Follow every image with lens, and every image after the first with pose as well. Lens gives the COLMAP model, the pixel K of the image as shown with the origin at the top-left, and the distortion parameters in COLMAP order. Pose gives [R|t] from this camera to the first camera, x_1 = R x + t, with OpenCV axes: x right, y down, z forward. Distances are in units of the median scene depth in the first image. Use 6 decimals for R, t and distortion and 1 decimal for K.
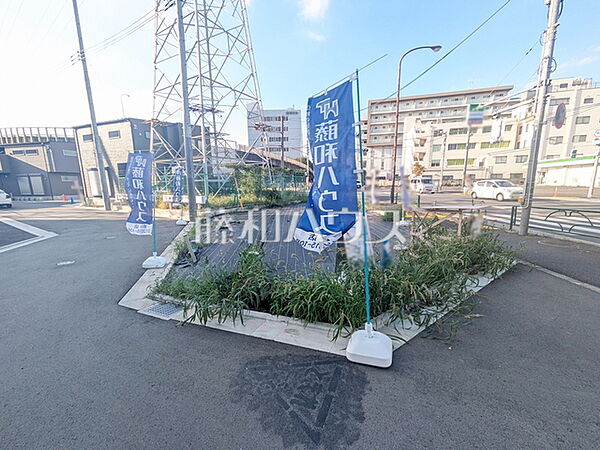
lens RADIAL K [[236.9, 0, 300.9], [0, 236.9, 226.1], [0, 0, 1]] dist [0.002503, 0.001399]
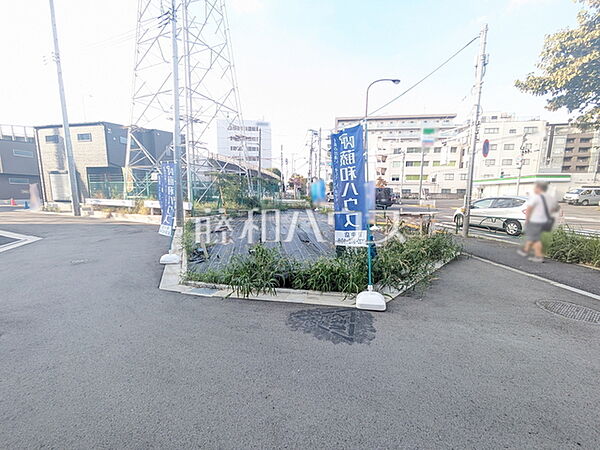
lens RADIAL K [[236.9, 0, 301.7], [0, 236.9, 226.0], [0, 0, 1]] dist [0.002503, 0.001399]
pose [[0.990370, 0.005879, 0.138322, -0.051156], [-0.000134, 0.999138, -0.041508, 0.013932], [-0.138446, 0.041090, 0.989517, -0.065104]]
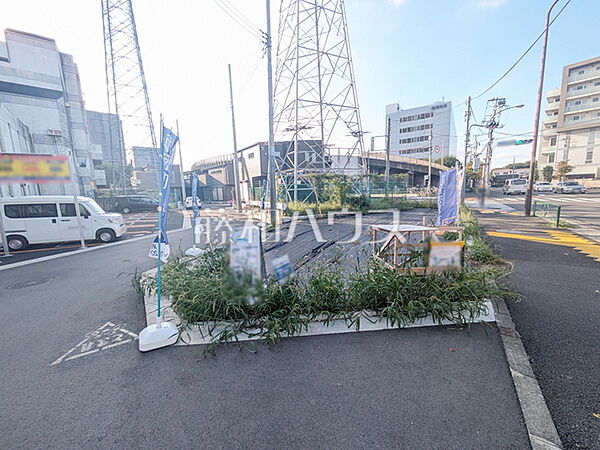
lens RADIAL K [[236.9, 0, 300.3], [0, 236.9, 225.1], [0, 0, 1]] dist [0.002503, 0.001399]
pose [[0.837485, 0.064239, -0.542672, 0.220938], [-0.077235, 0.997012, -0.001172, -0.017003], [0.540975, 0.042895, 0.839944, 0.047491]]
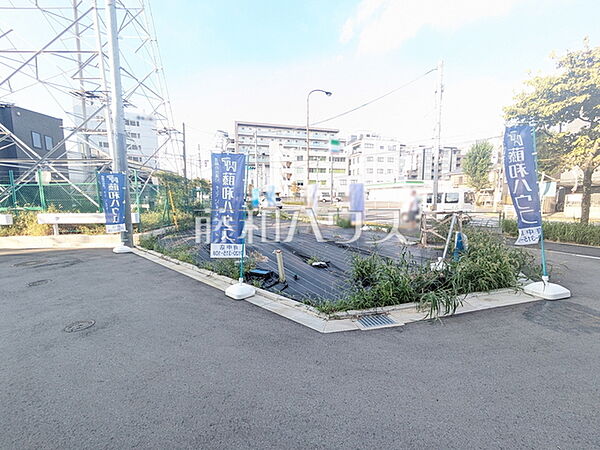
lens RADIAL K [[236.9, 0, 302.7], [0, 236.9, 225.0], [0, 0, 1]] dist [0.002503, 0.001399]
pose [[0.836765, -0.057383, 0.544547, -0.278666], [0.097942, 0.994140, -0.045740, -0.002258], [-0.538731, 0.091608, 0.837482, 0.071649]]
